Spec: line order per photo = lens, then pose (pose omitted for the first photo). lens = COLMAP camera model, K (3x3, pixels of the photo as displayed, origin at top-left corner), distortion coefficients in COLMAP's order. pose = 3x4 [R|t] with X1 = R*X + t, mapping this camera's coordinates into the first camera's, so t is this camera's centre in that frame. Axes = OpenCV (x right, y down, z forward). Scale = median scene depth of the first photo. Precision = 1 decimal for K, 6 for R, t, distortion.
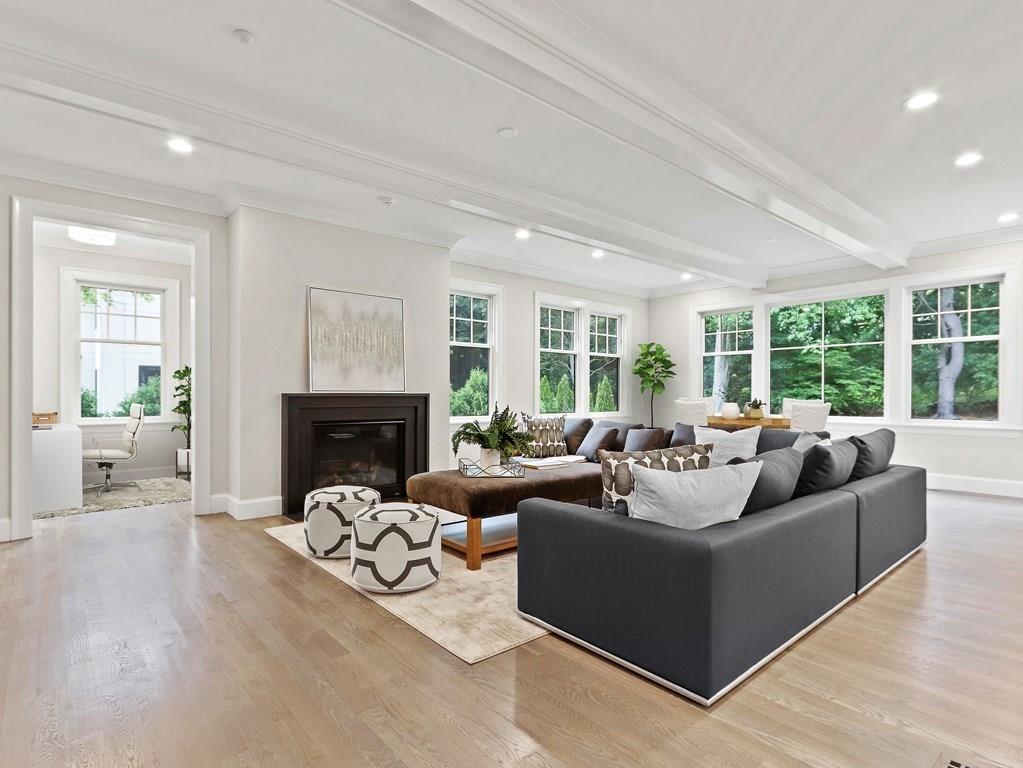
lens RADIAL K [[539.8, 0, 517.4], [0, 539.8, 397.7], [0, 0, 1]] dist [0.002315, 0.000041]
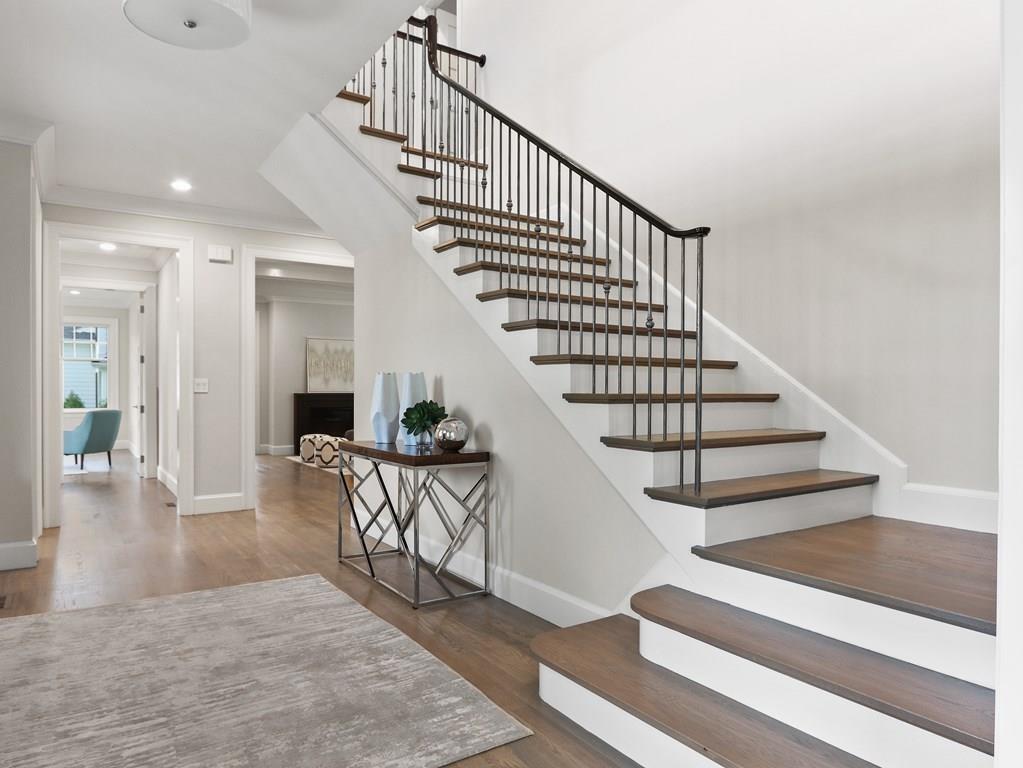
lens RADIAL K [[686.7, 0, 511.5], [0, 686.7, 384.0], [0, 0, 1]] dist [-0.001516, -0.000341]
pose [[0.990722, -0.006675, -0.135743, 0.682115], [0.004546, 0.999862, -0.015988, 0.002094], [0.135831, 0.015223, 0.990615, -1.358621]]
